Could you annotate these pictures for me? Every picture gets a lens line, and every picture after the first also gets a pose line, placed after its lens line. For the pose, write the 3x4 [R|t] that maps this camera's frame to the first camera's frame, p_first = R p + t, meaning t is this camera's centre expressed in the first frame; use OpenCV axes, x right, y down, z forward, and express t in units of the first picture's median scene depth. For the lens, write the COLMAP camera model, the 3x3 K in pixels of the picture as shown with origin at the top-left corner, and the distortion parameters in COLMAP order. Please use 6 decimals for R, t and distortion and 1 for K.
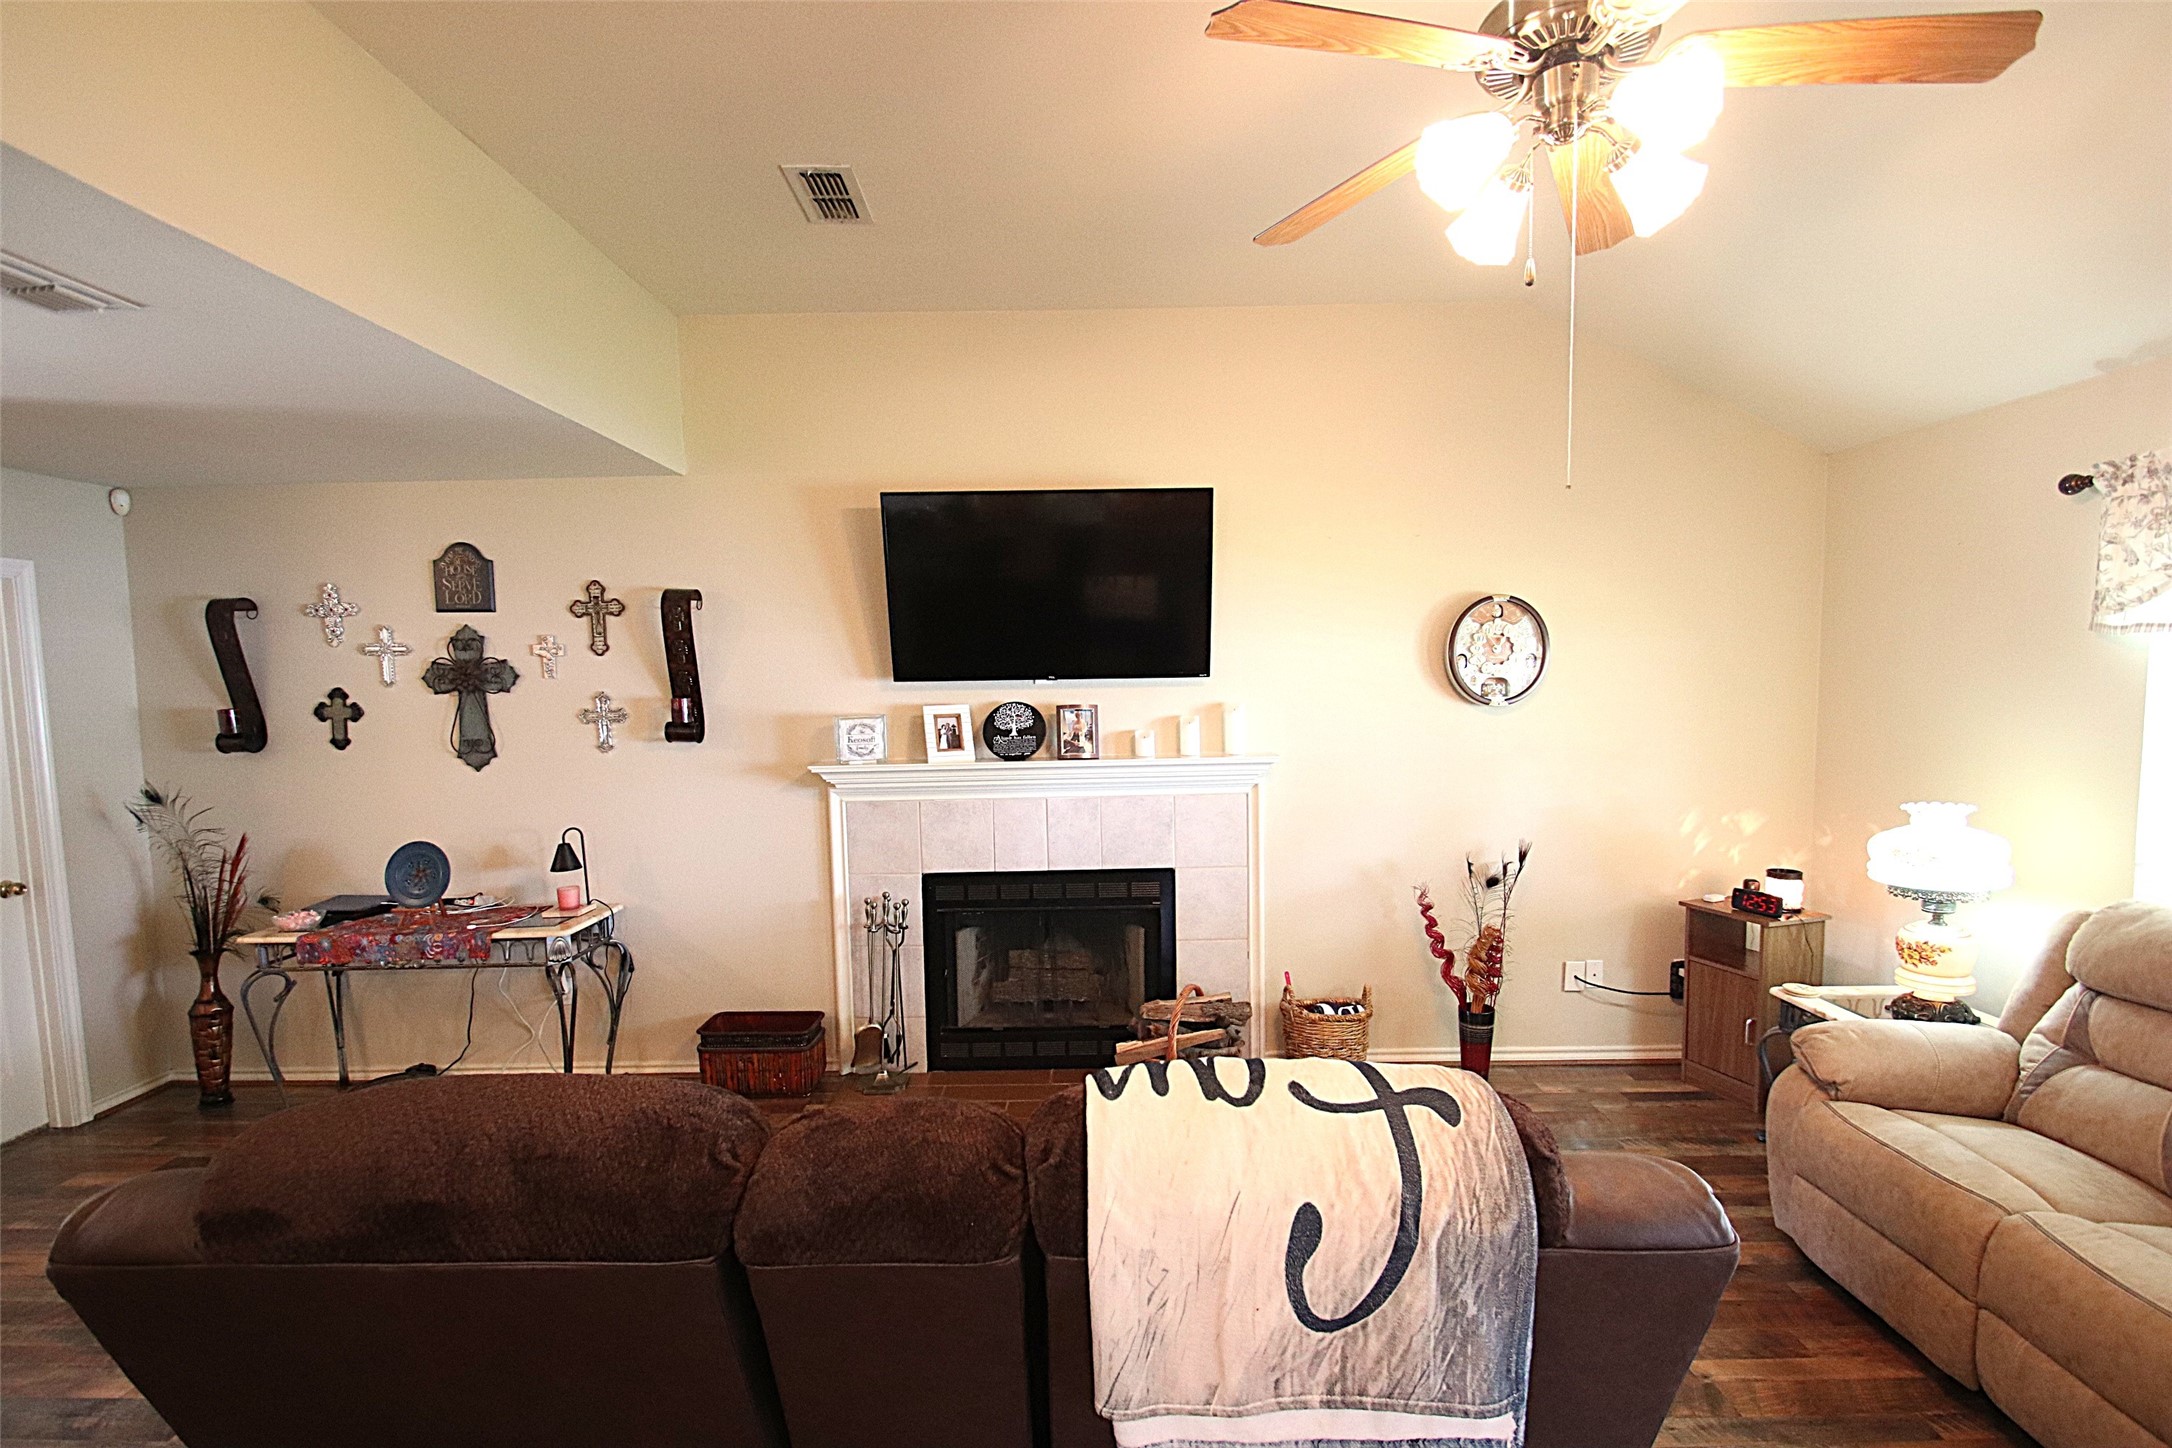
lens RADIAL K [[1007.5, 0, 1094.2], [0, 1007.5, 764.2], [0, 0, 1]] dist [0.013016, -0.016097]
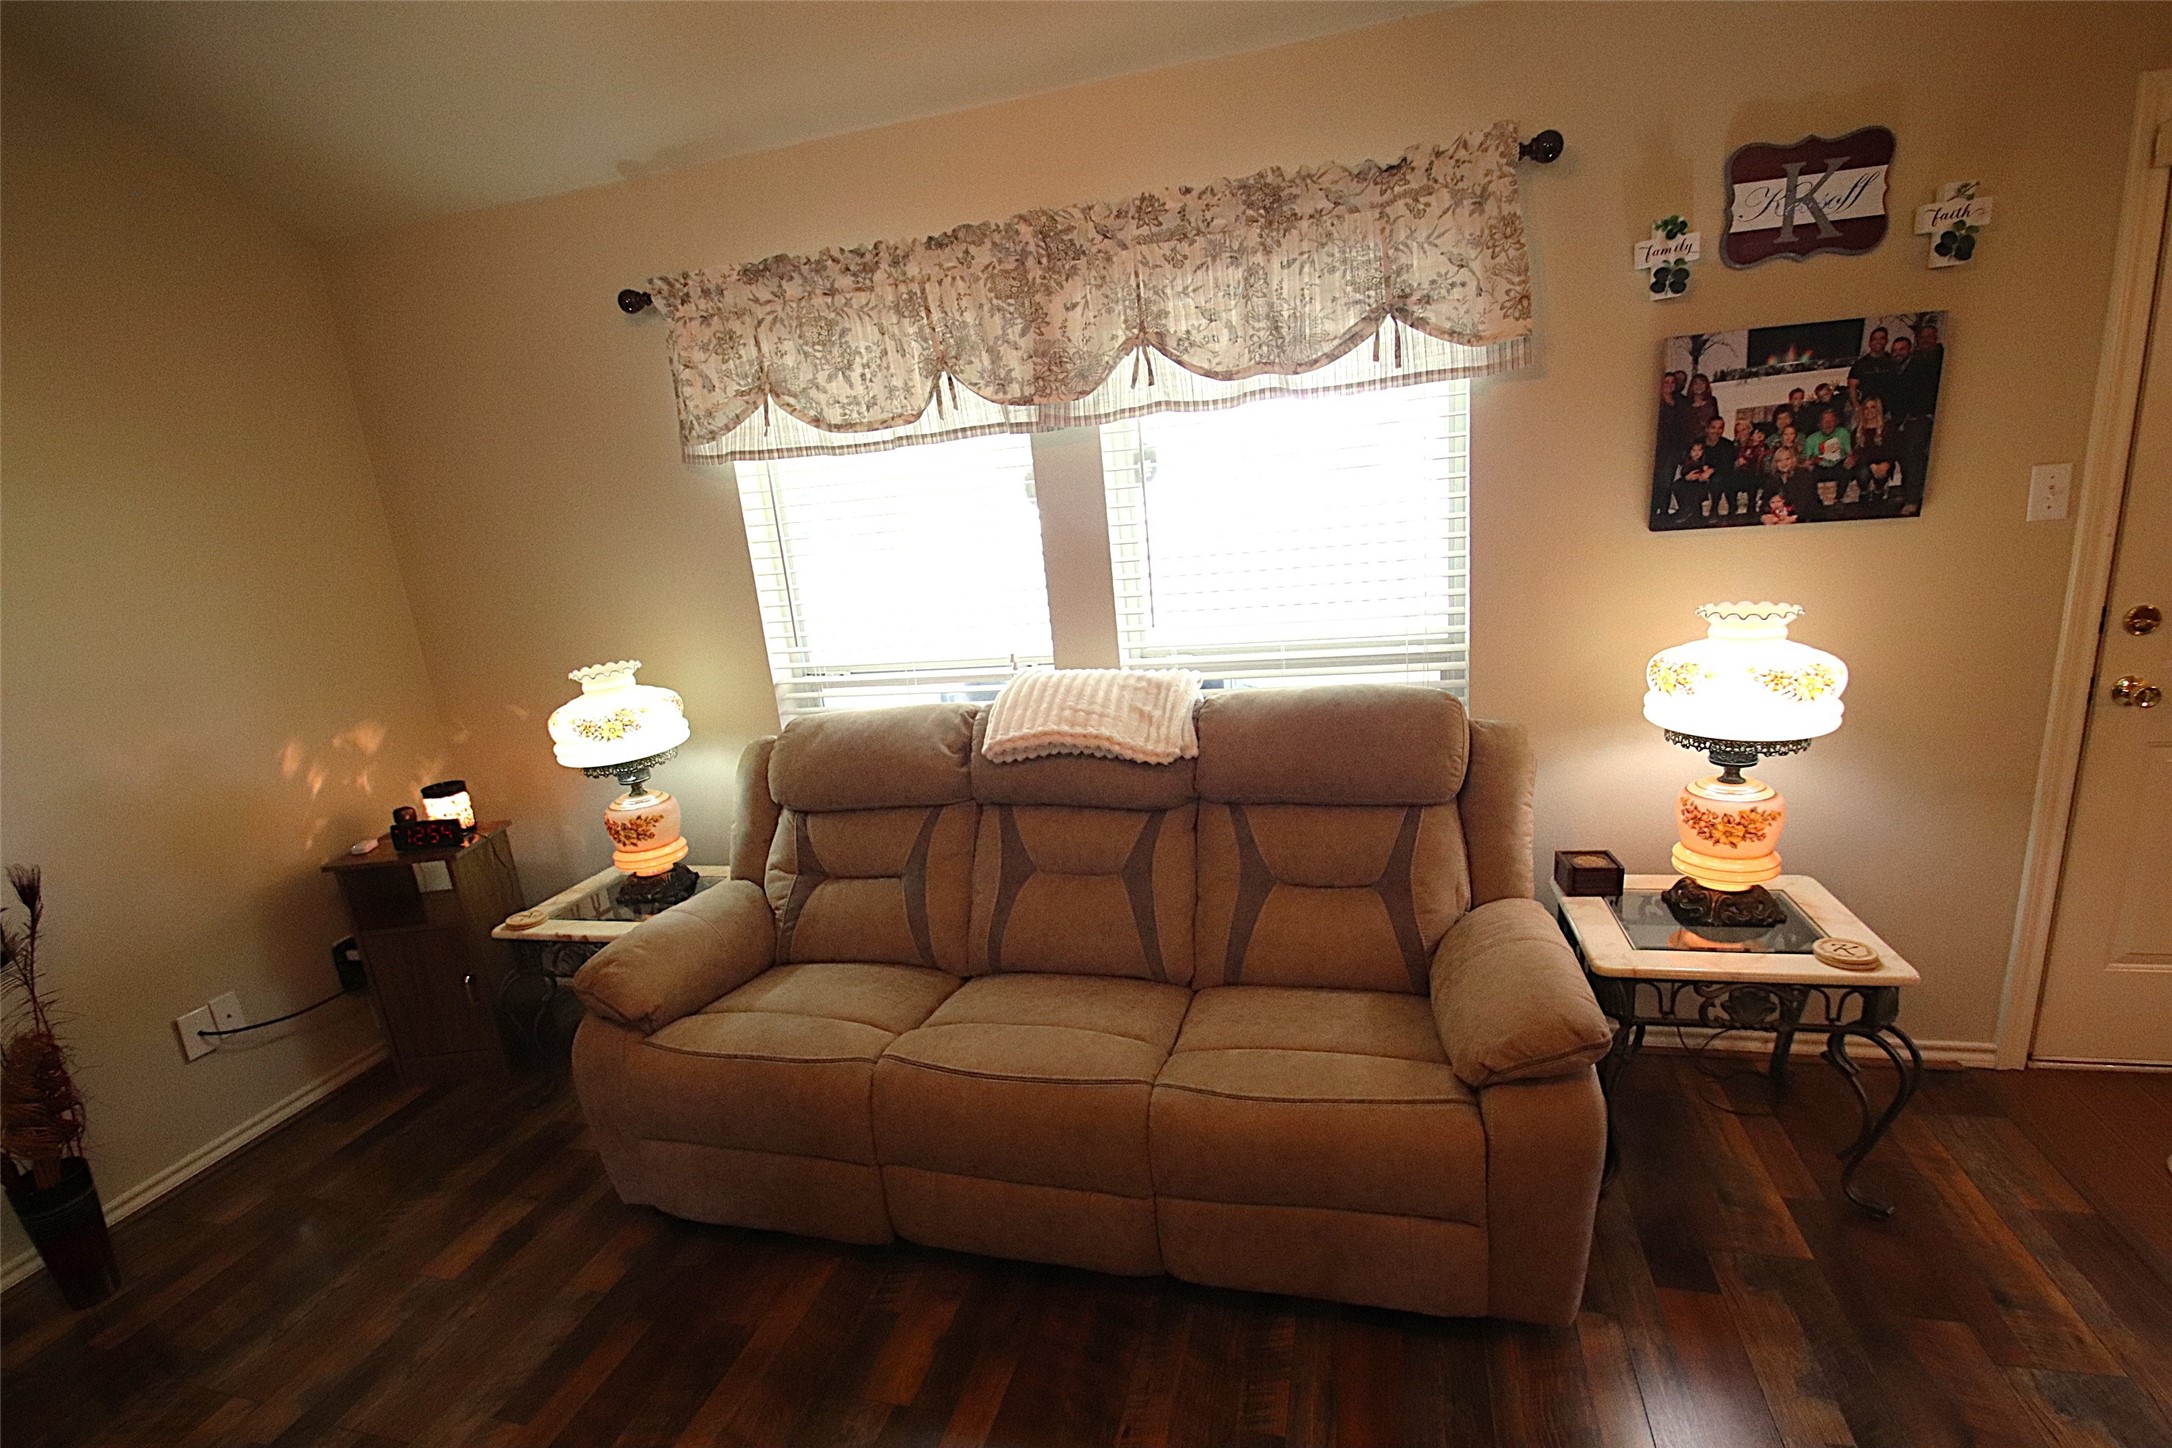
lens RADIAL K [[1007.5, 0, 1092.5], [0, 1007.5, 762.2], [0, 0, 1]] dist [0.013016, -0.016097]
pose [[0.261368, -0.262926, 0.928739, 0.076628], [0.165670, 0.960127, 0.225188, -0.006440], [-0.950915, 0.095007, 0.294506, 0.261056]]
